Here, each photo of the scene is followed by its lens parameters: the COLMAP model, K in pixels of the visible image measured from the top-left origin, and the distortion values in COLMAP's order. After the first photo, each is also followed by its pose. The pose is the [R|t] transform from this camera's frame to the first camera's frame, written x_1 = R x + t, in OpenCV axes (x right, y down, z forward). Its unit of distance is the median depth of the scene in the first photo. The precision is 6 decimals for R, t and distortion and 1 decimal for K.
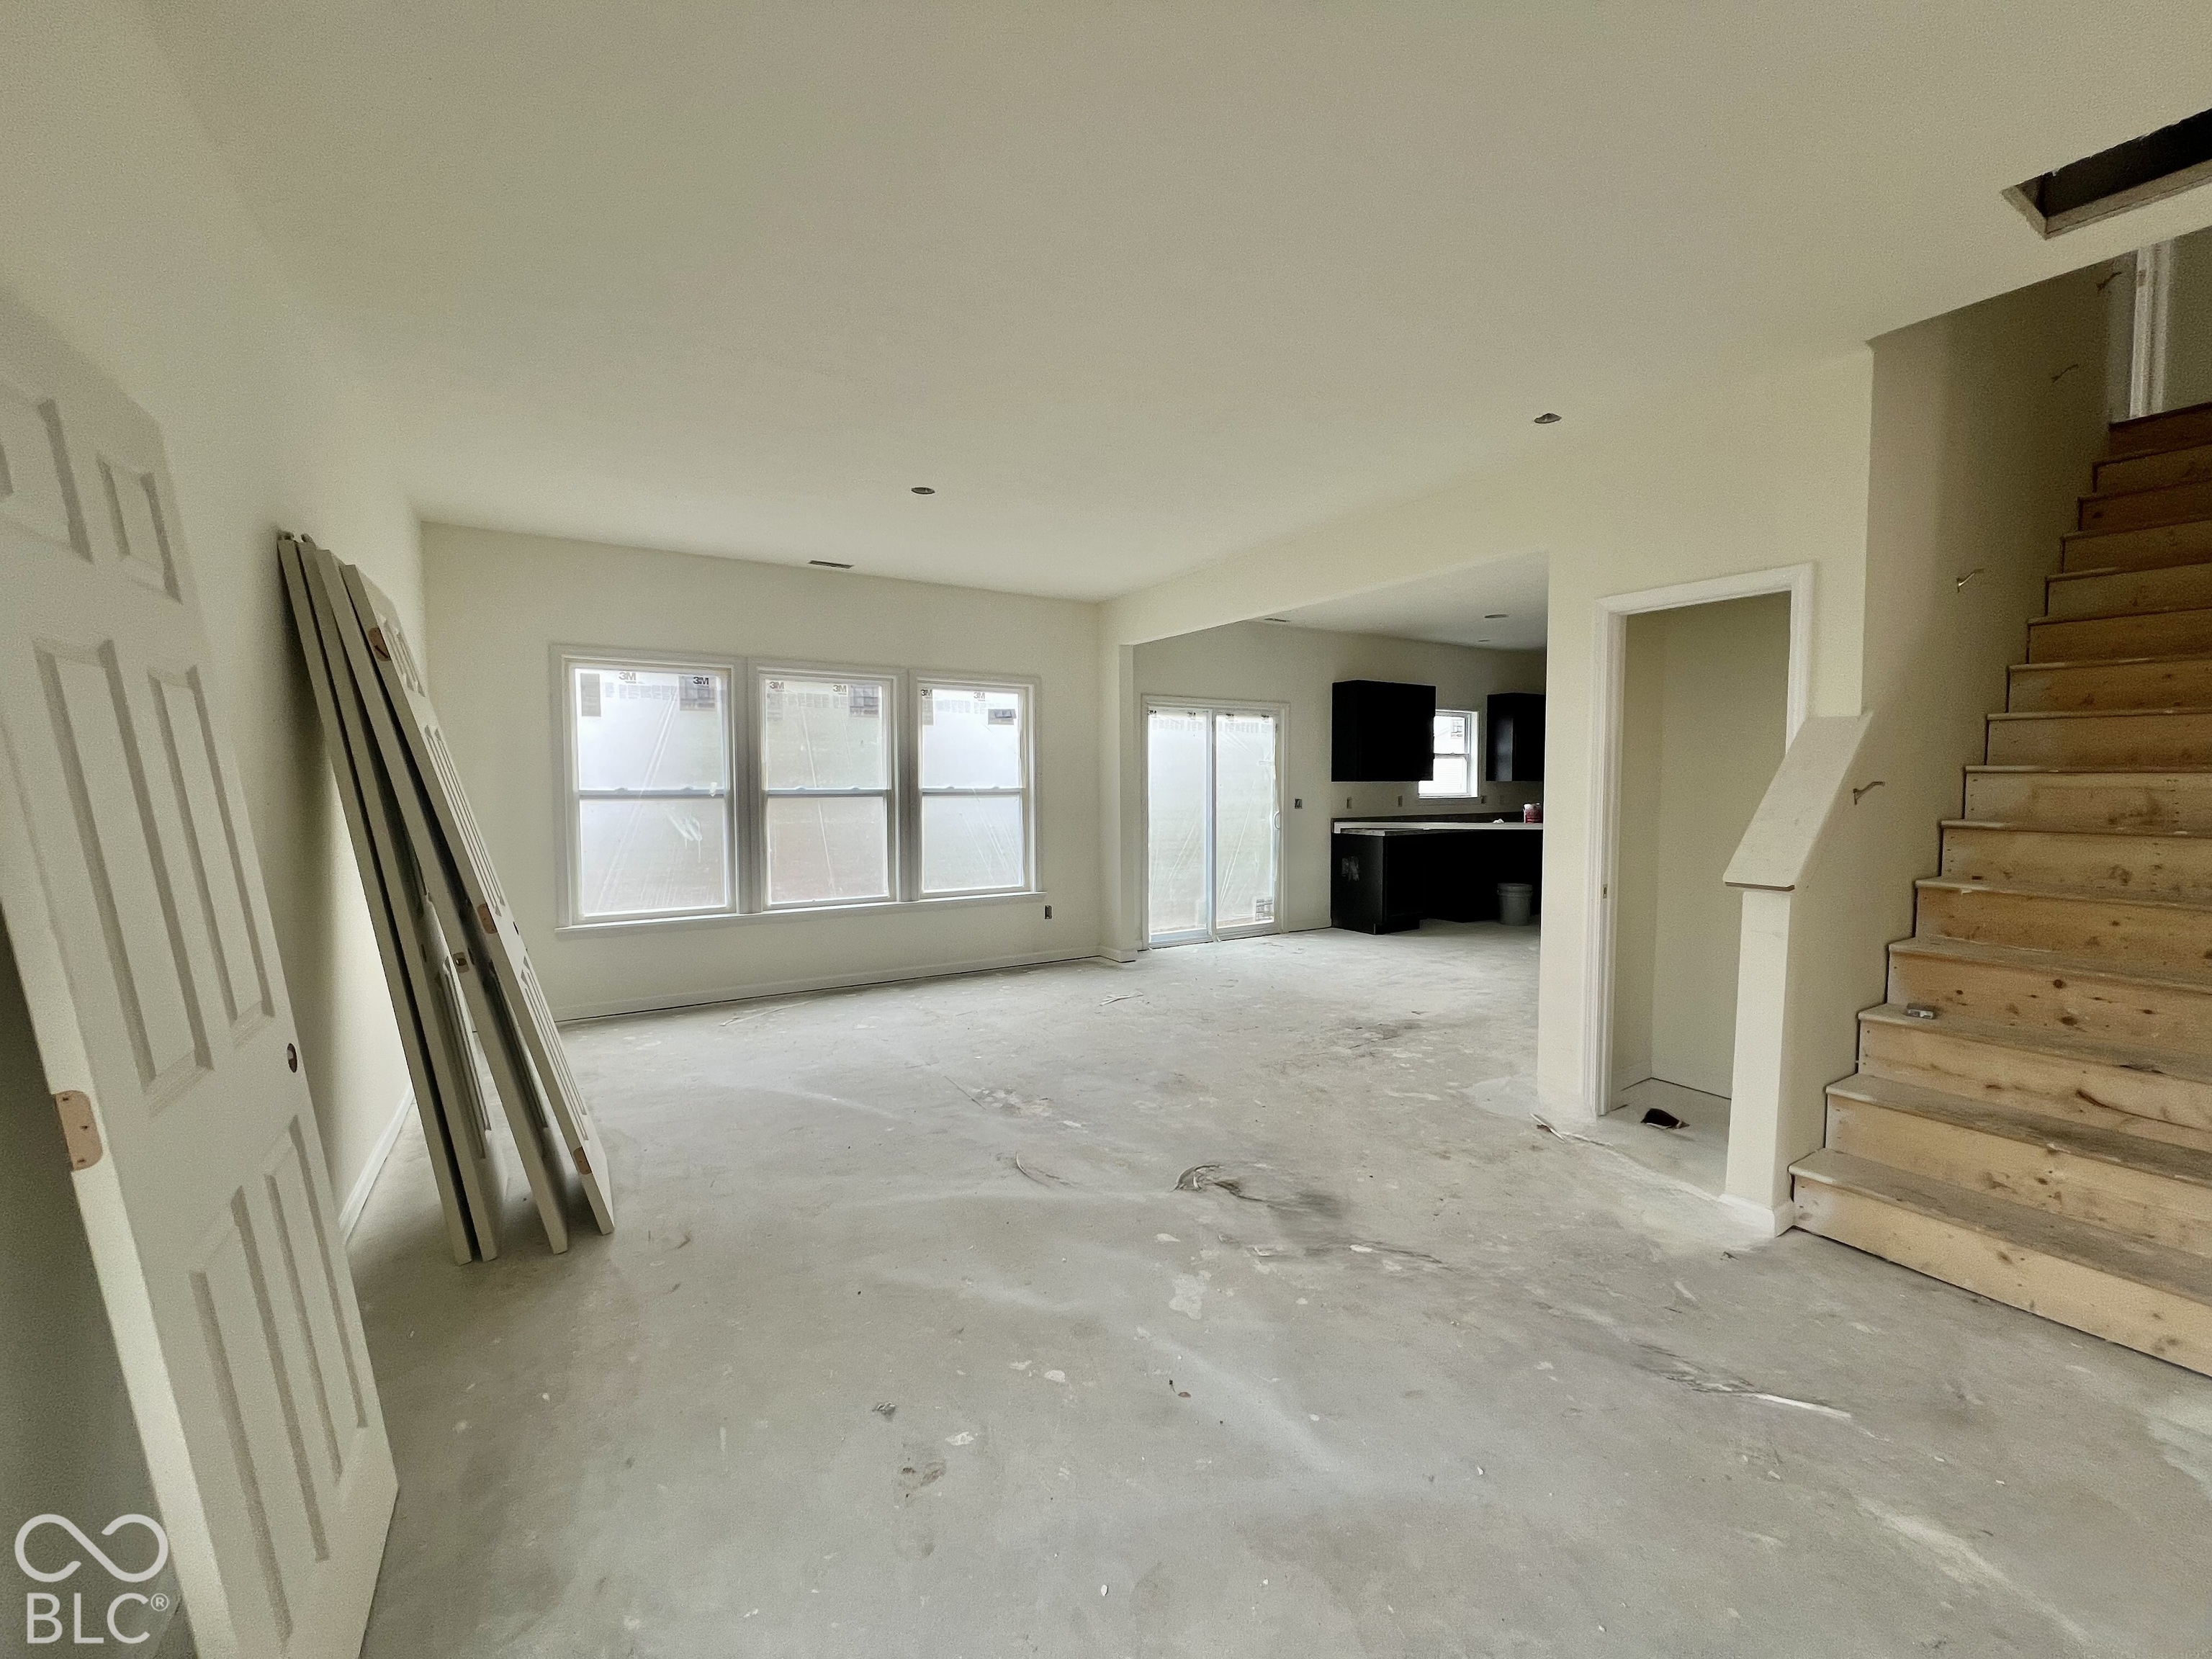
lens RADIAL K [[866.9, 0, 1106.0], [0, 866.9, 829.5], [0, 0, 1]] dist [-0.001751, -0.000145]
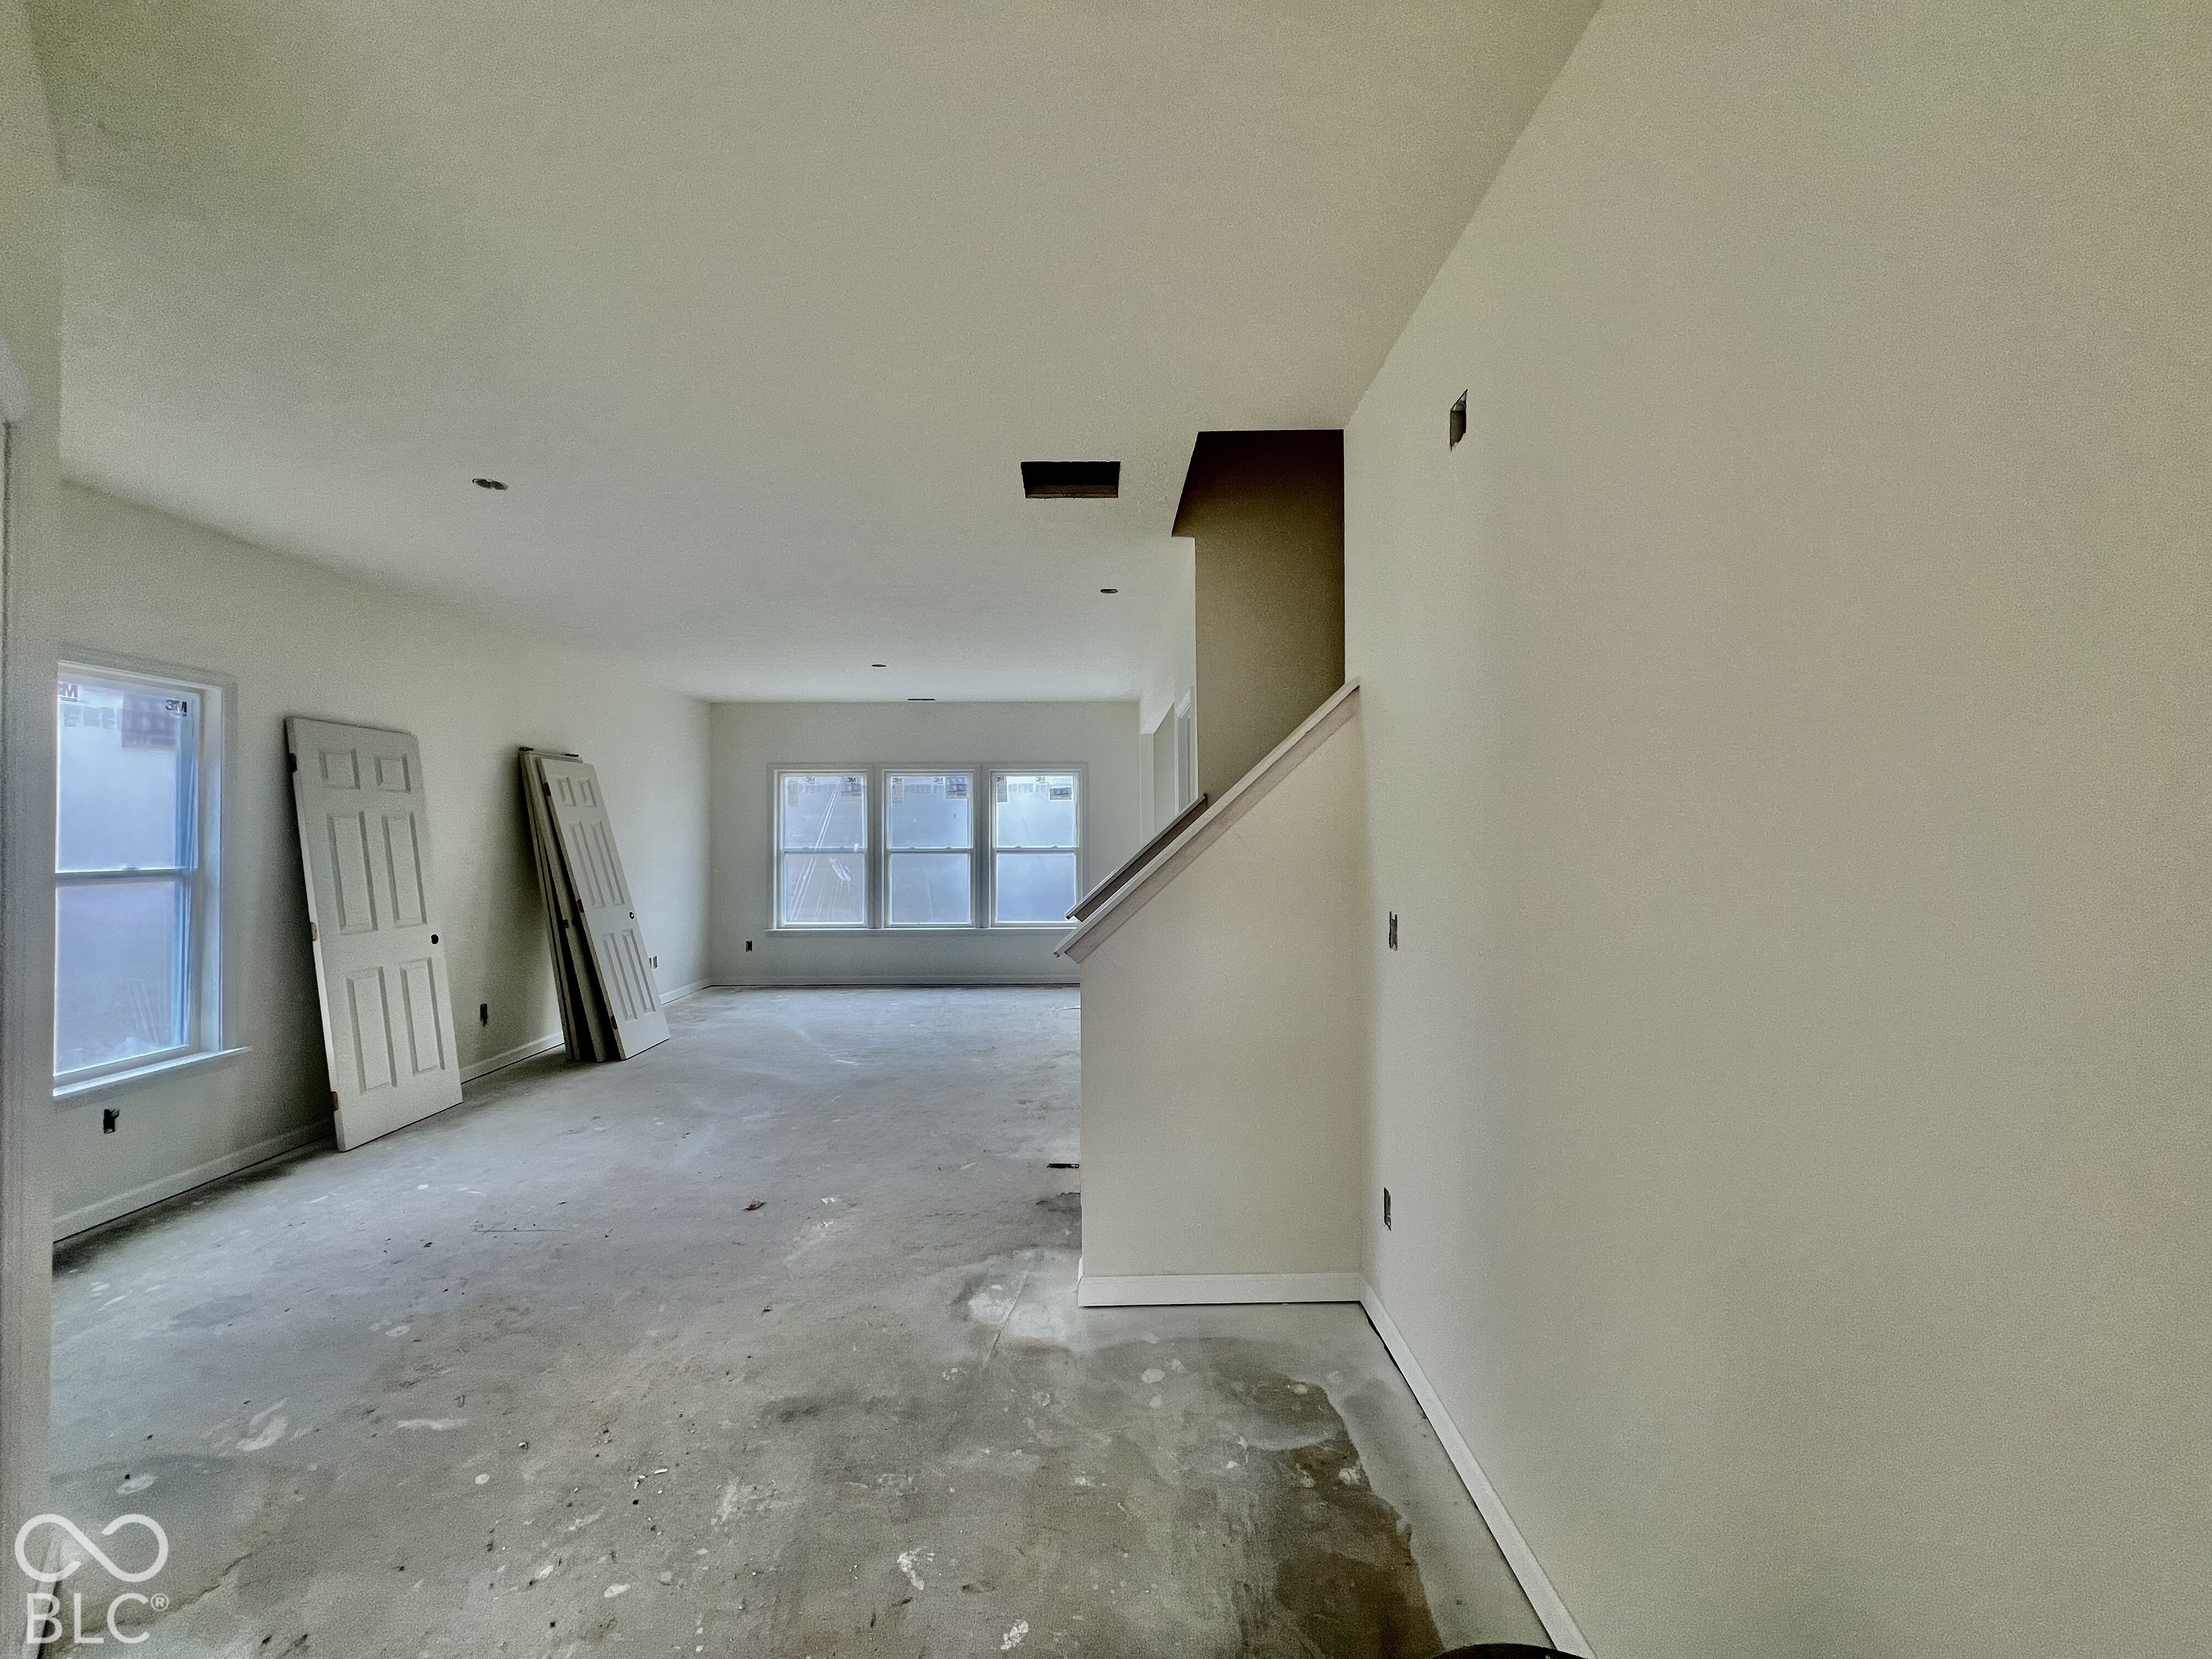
lens RADIAL K [[866.9, 0, 1106.0], [0, 866.9, 829.5], [0, 0, 1]] dist [-0.001751, -0.000145]
pose [[0.862465, -0.009239, -0.506033, 0.682855], [-0.023329, 0.998045, -0.057984, 0.000171], [0.505579, 0.061814, 0.860563, -0.114632]]
